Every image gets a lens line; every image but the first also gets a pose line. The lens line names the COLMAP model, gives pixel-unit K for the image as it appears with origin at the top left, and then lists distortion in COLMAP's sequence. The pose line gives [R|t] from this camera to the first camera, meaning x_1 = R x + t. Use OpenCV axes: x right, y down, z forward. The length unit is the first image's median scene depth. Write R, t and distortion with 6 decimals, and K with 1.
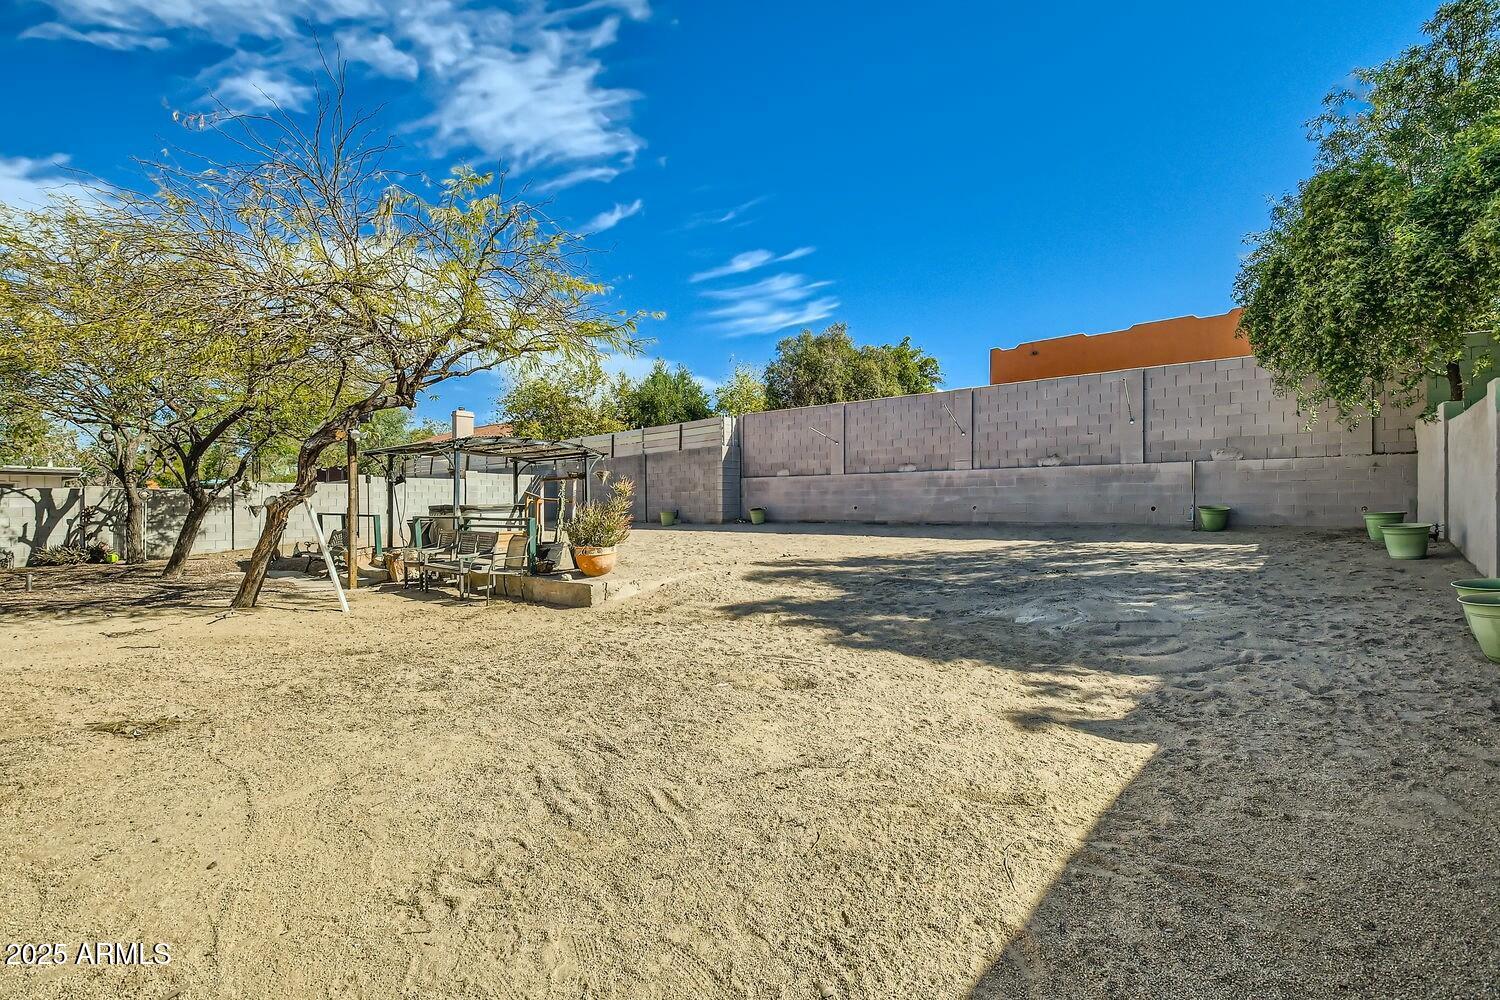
lens RADIAL K [[665.5, 0, 748.8], [0, 665.5, 504.5], [0, 0, 1]] dist [-0.000517, -0.000525]
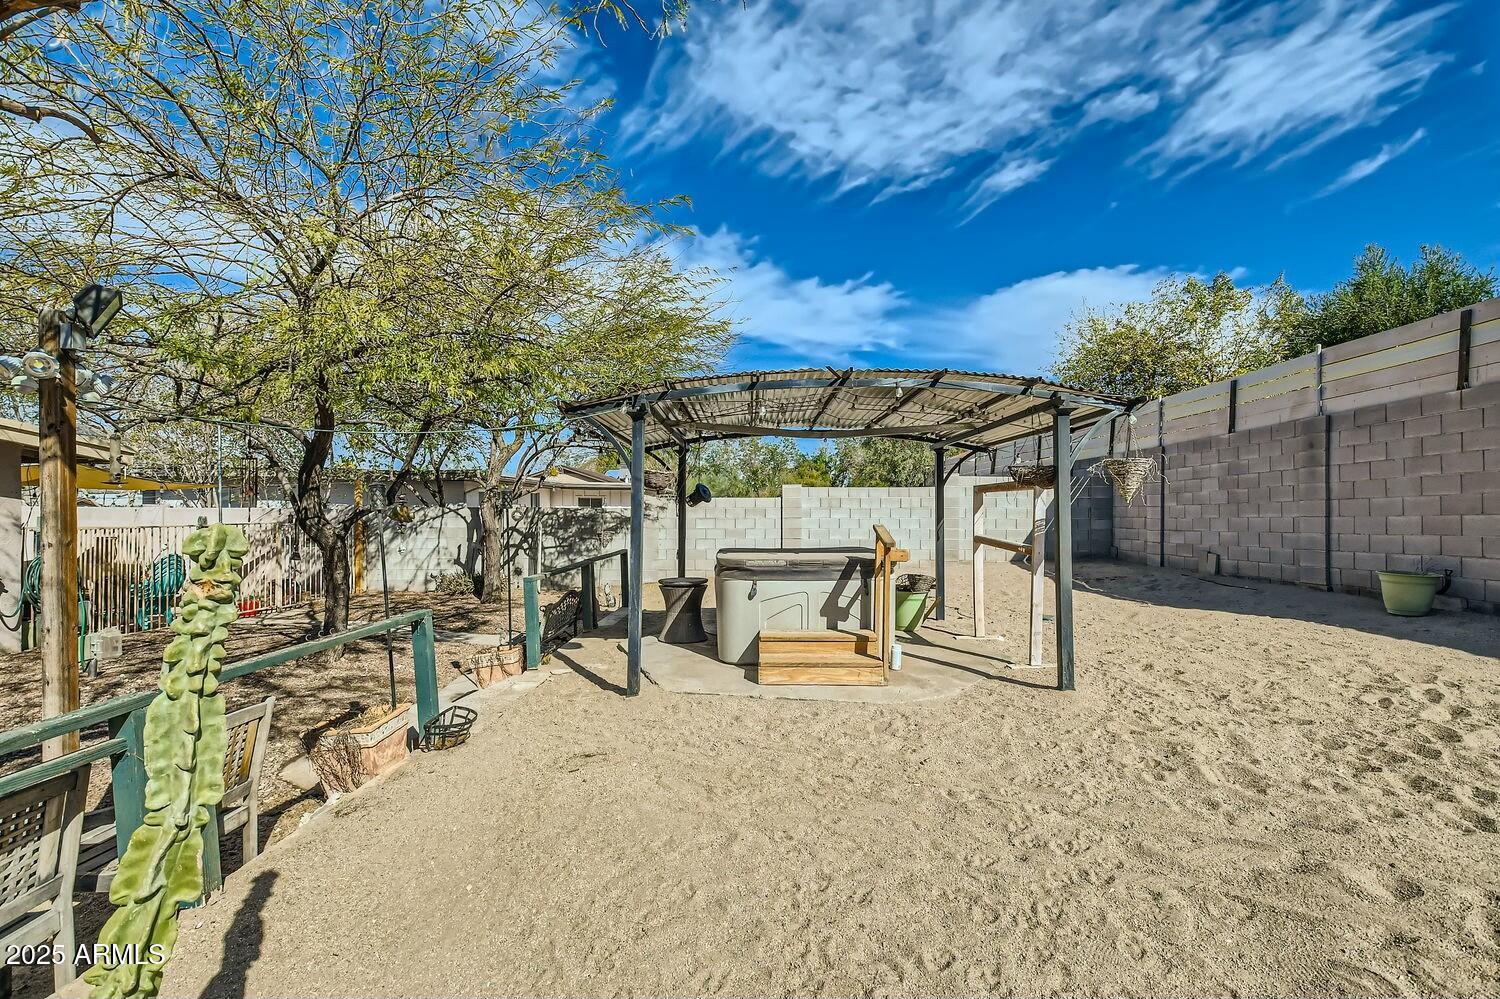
lens RADIAL K [[665.5, 0, 745.6], [0, 665.5, 506.6], [0, 0, 1]] dist [-0.000517, -0.000525]
pose [[0.632508, 0.004462, -0.774541, -0.088837], [-0.005620, 0.999984, 0.001172, -0.025830], [0.774534, 0.003612, 0.632522, 0.630531]]
